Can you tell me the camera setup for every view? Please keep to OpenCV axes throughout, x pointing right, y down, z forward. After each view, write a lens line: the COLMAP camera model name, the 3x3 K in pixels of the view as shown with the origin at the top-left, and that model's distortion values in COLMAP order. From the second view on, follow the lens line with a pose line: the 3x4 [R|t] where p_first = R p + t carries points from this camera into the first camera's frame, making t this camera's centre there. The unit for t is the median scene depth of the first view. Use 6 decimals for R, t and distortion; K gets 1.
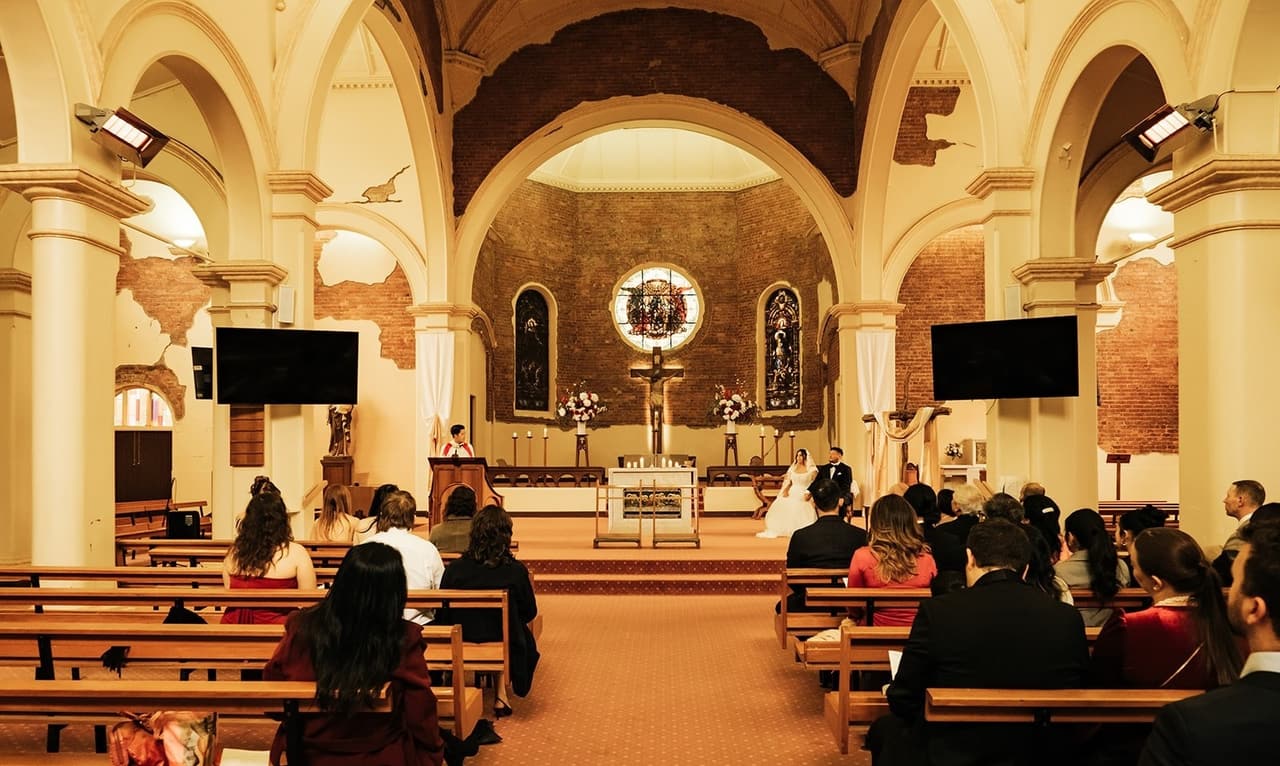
lens RADIAL K [[887.6, 0, 642.1], [0, 887.6, 446.4], [0, 0, 1]] dist [-0.020123, 0.003537]
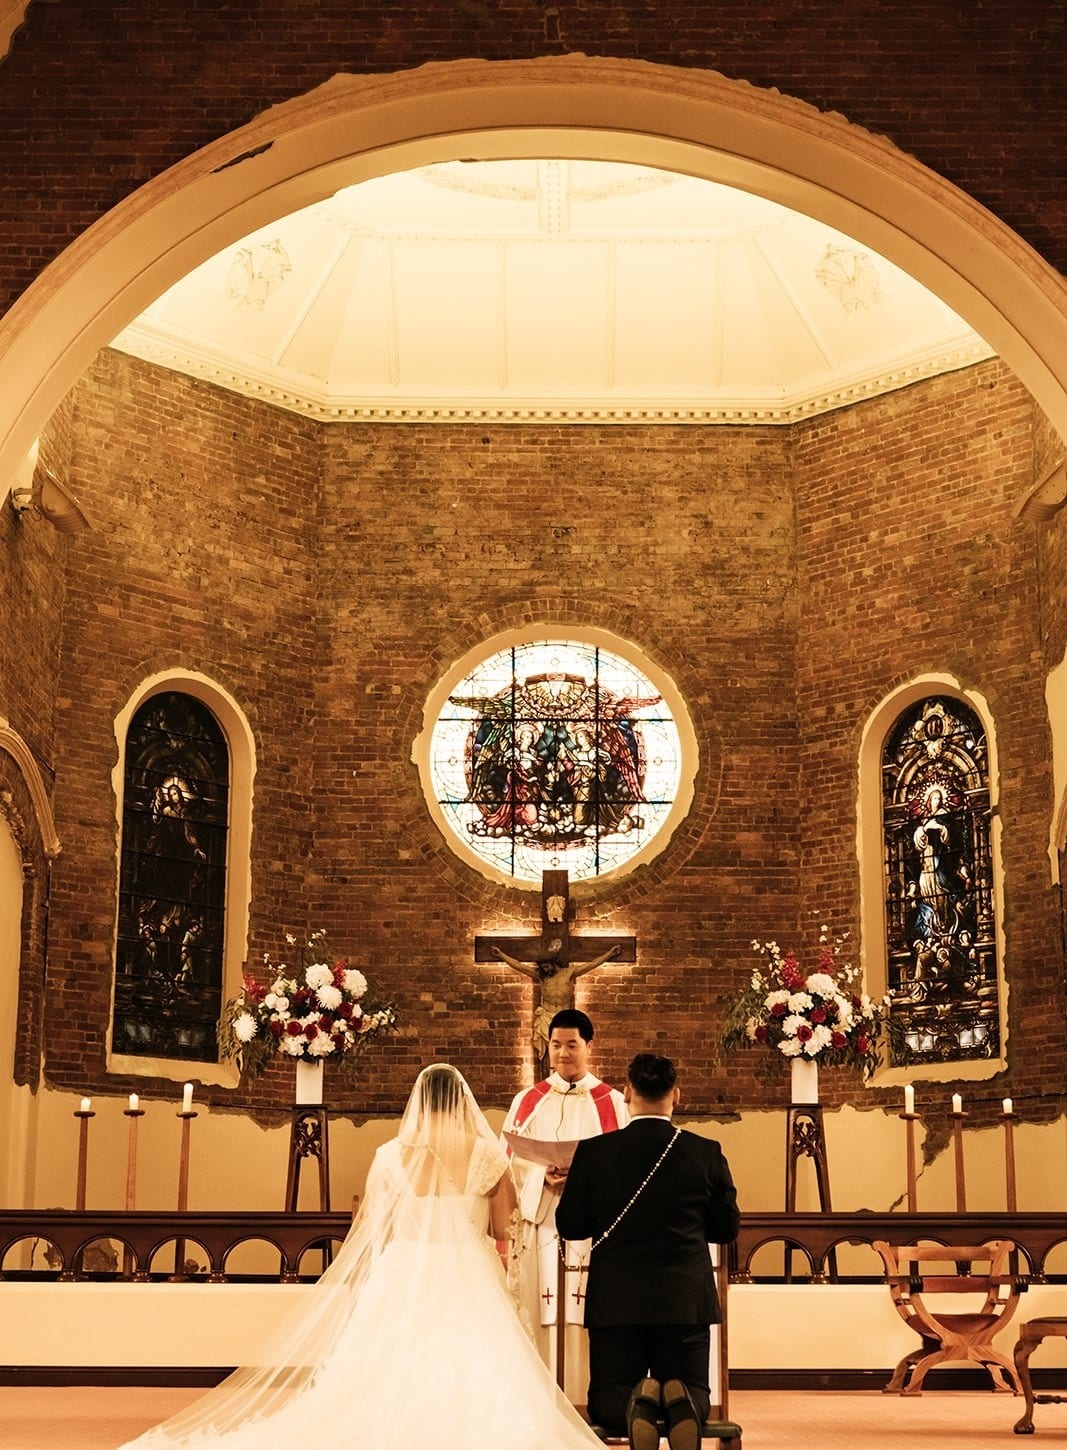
lens RADIAL K [[2302.8, 0, 543.5], [0, 2302.8, 796.5], [0, 0, 1]] dist [0.051826, 0.000000]
pose [[0.999829, 0.009750, 0.015724, -0.001976], [-0.006549, 0.981354, -0.192097, 0.034168], [-0.017304, 0.191961, 0.981250, 0.213134]]
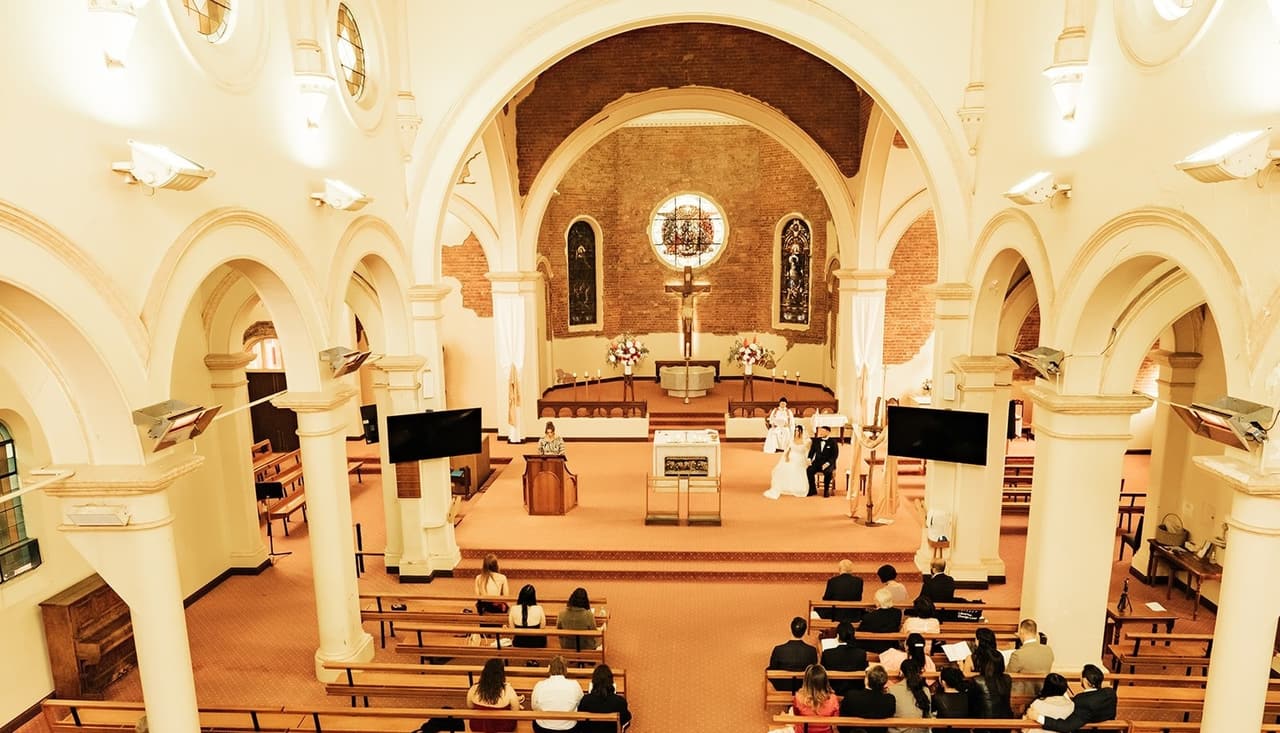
lens RADIAL K [[826.5, 0, 645.1], [0, 826.5, 415.8], [0, 0, 1]] dist [-0.018232, -0.007458]
pose [[0.999543, -0.000518, -0.030219, -0.009359], [0.006735, 0.978536, 0.205968, -0.196796], [0.029464, -0.206077, 0.978092, -0.146890]]
